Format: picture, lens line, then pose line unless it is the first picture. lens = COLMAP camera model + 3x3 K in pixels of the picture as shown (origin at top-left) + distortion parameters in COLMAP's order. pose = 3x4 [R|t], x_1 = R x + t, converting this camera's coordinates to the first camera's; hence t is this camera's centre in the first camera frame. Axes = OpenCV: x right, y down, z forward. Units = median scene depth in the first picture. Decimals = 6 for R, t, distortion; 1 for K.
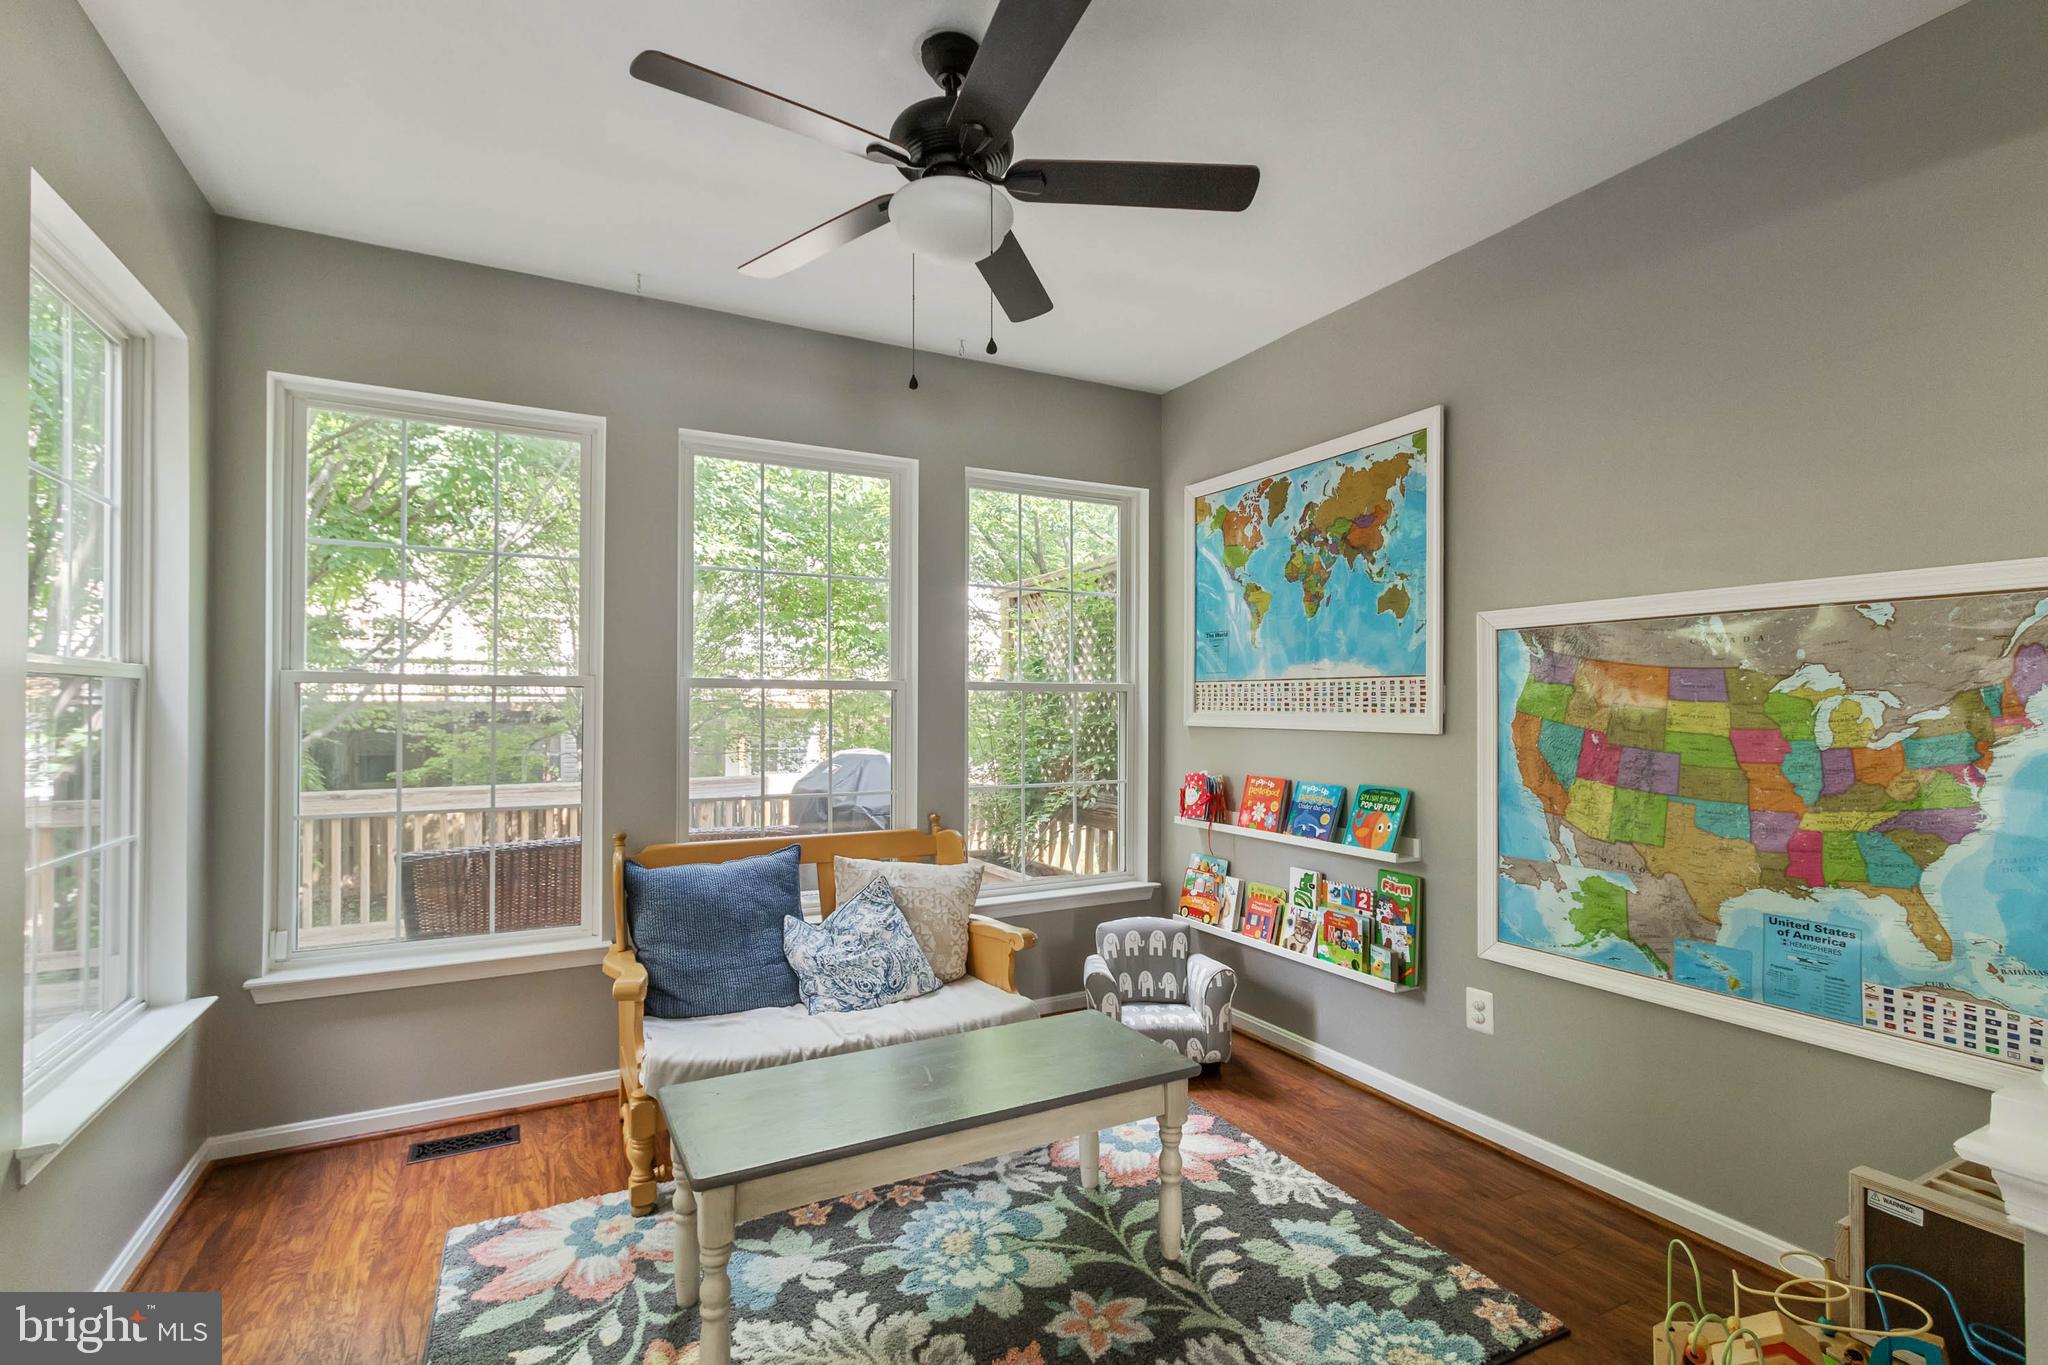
lens RADIAL K [[943.7, 0, 1014.2], [0, 943.7, 703.2], [0, 0, 1]] dist [0.002297, 0.000239]
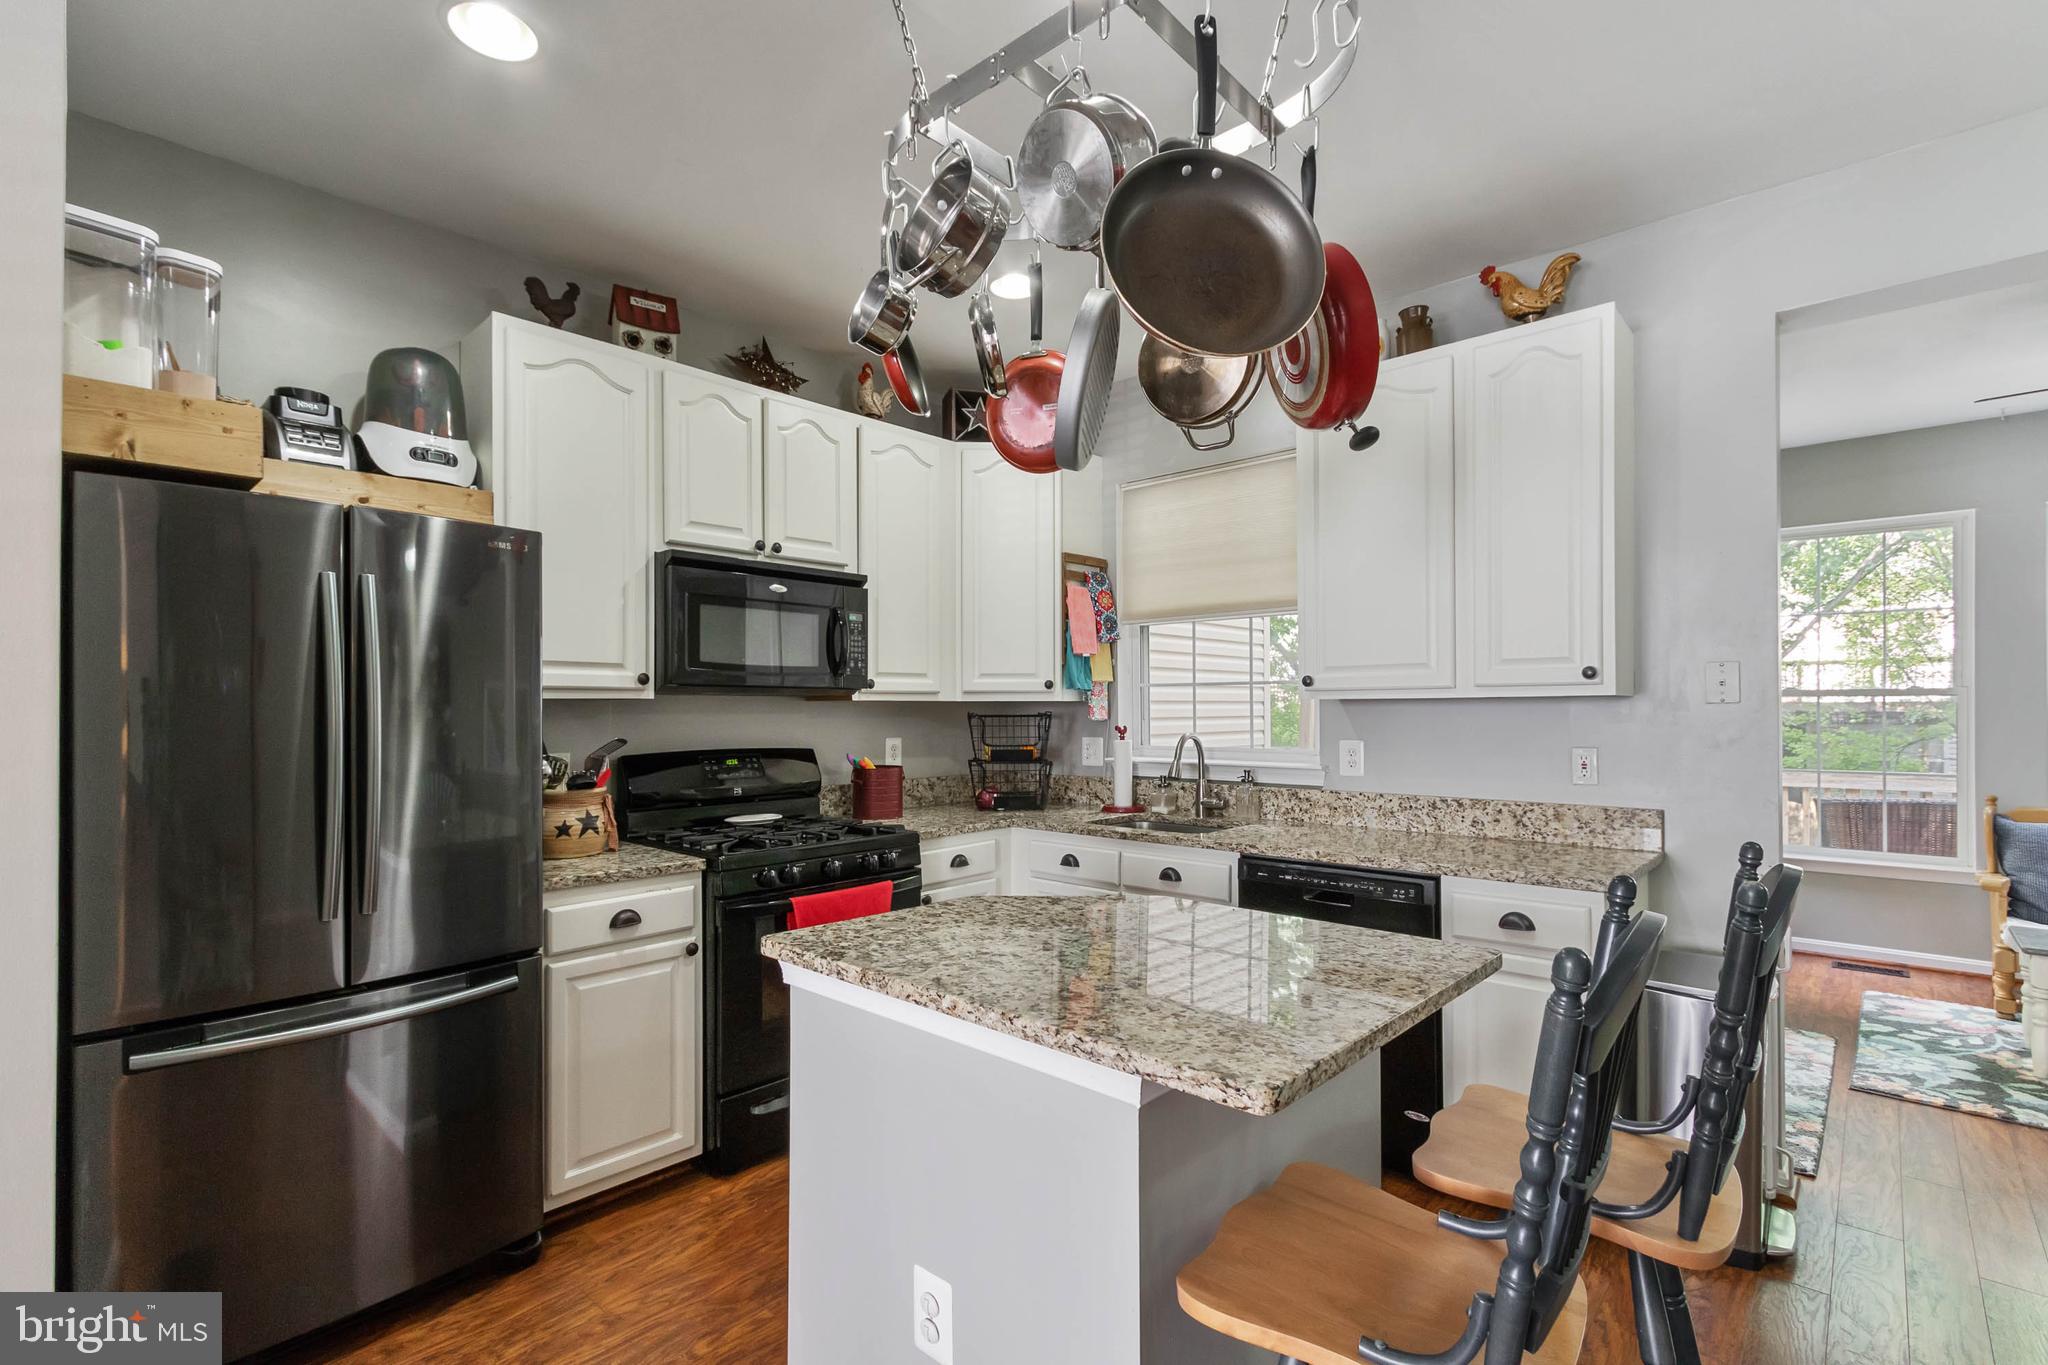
lens RADIAL K [[943.7, 0, 1014.2], [0, 943.7, 703.2], [0, 0, 1]] dist [0.002297, 0.000239]
pose [[0.339079, -0.010047, -0.940704, 0.437793], [0.009046, 0.999932, -0.007419, -0.006971], [0.940714, -0.005994, 0.339147, -0.892848]]
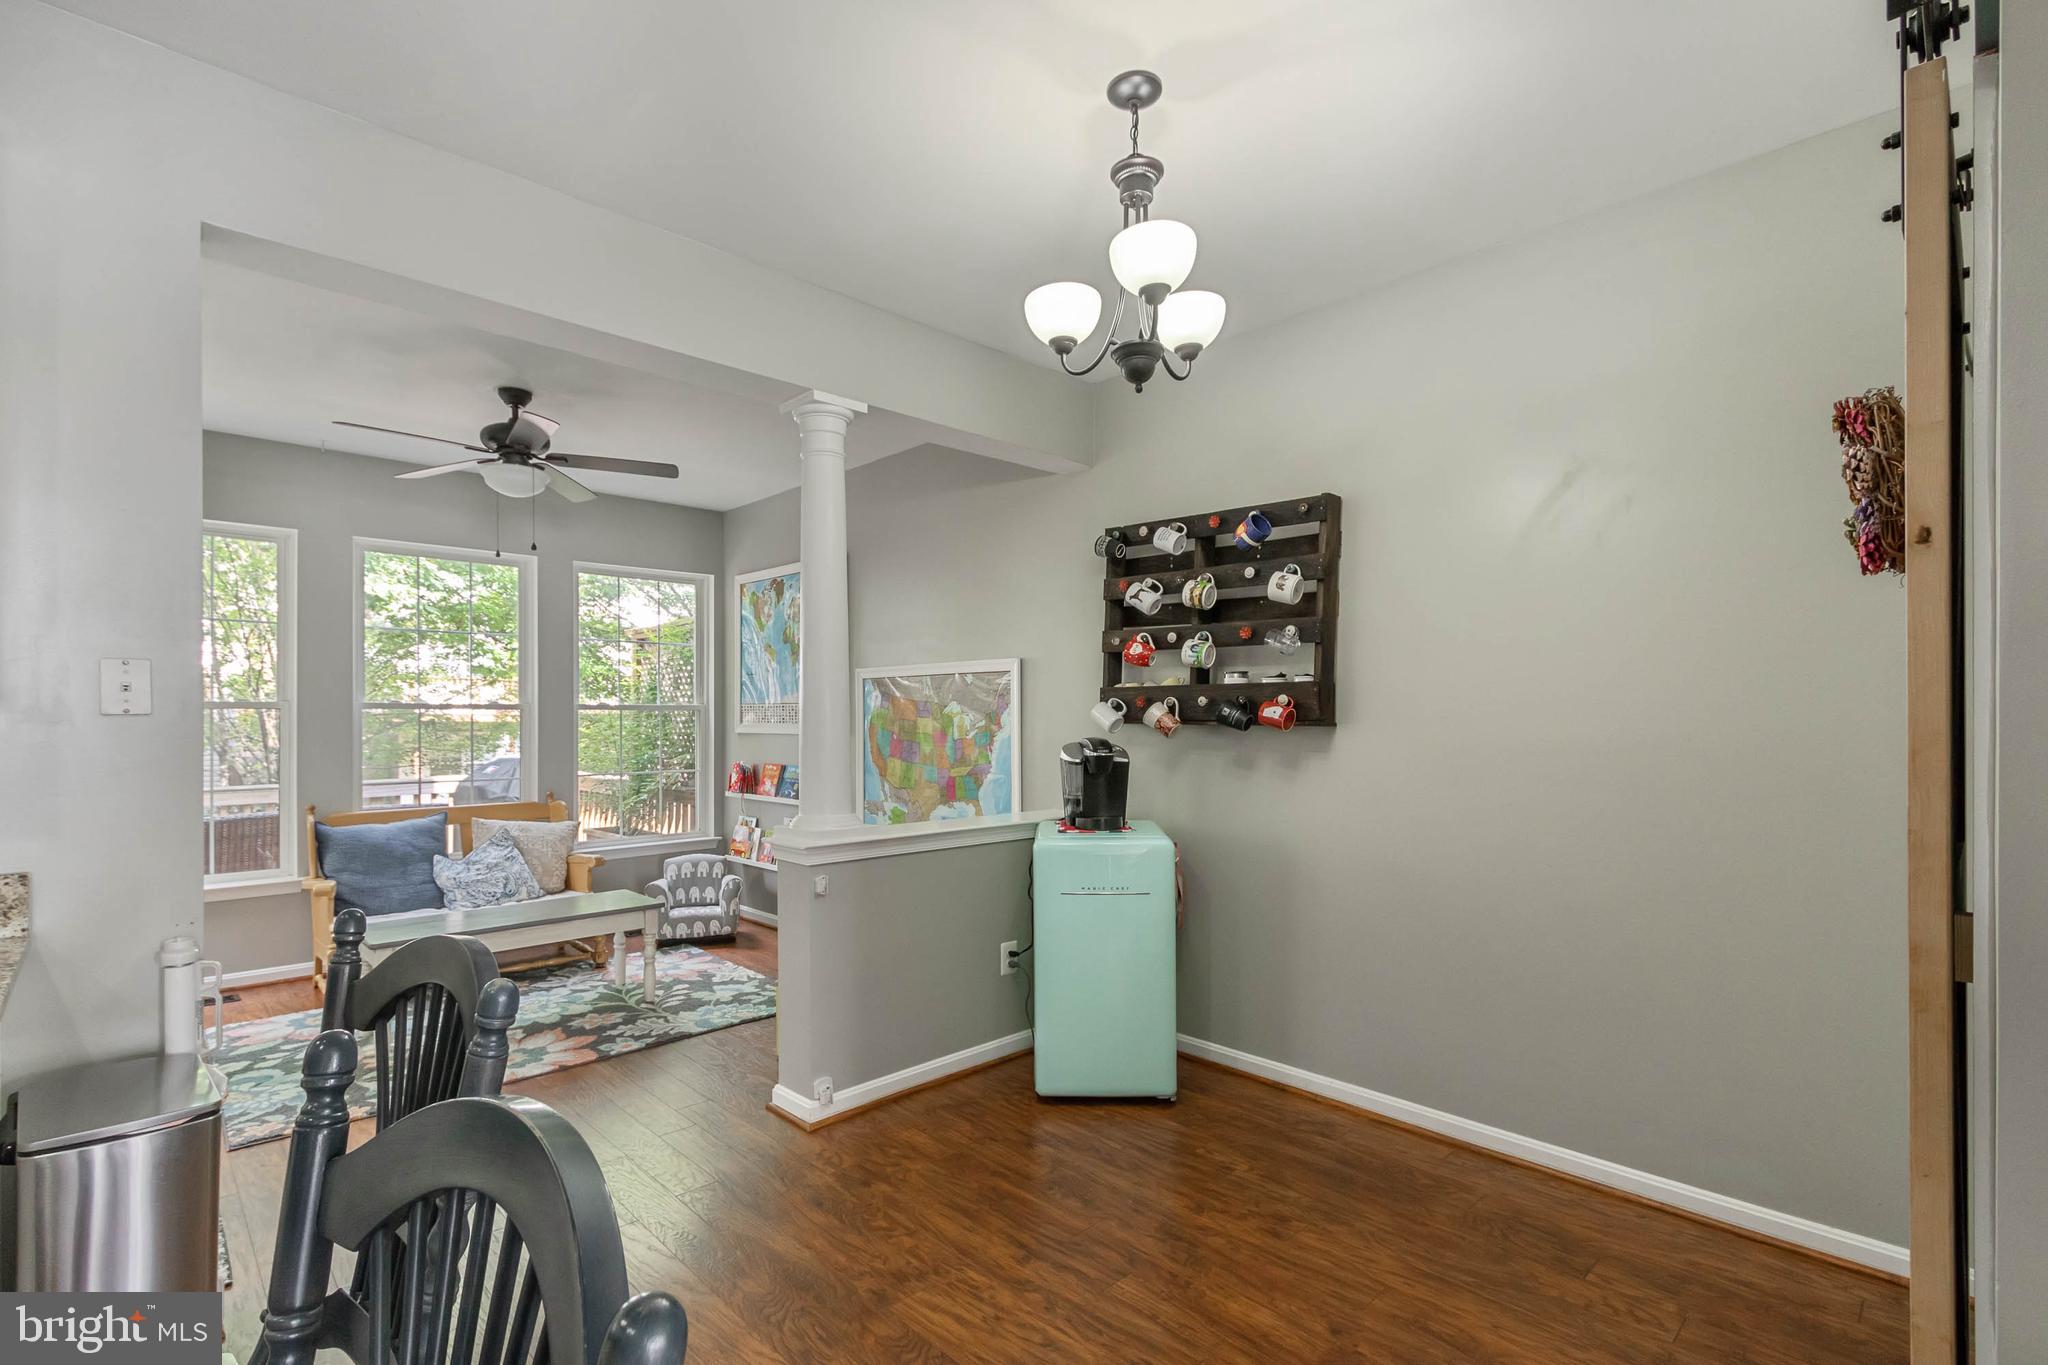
lens RADIAL K [[940.7, 0, 1017.4], [0, 940.7, 721.1], [0, 0, 1]] dist [-0.000502, 0.000281]
pose [[0.960050, -0.003673, 0.279803, 0.250978], [0.001716, 0.999972, 0.007239, -0.006767], [-0.279822, -0.006469, 0.960030, -0.771373]]
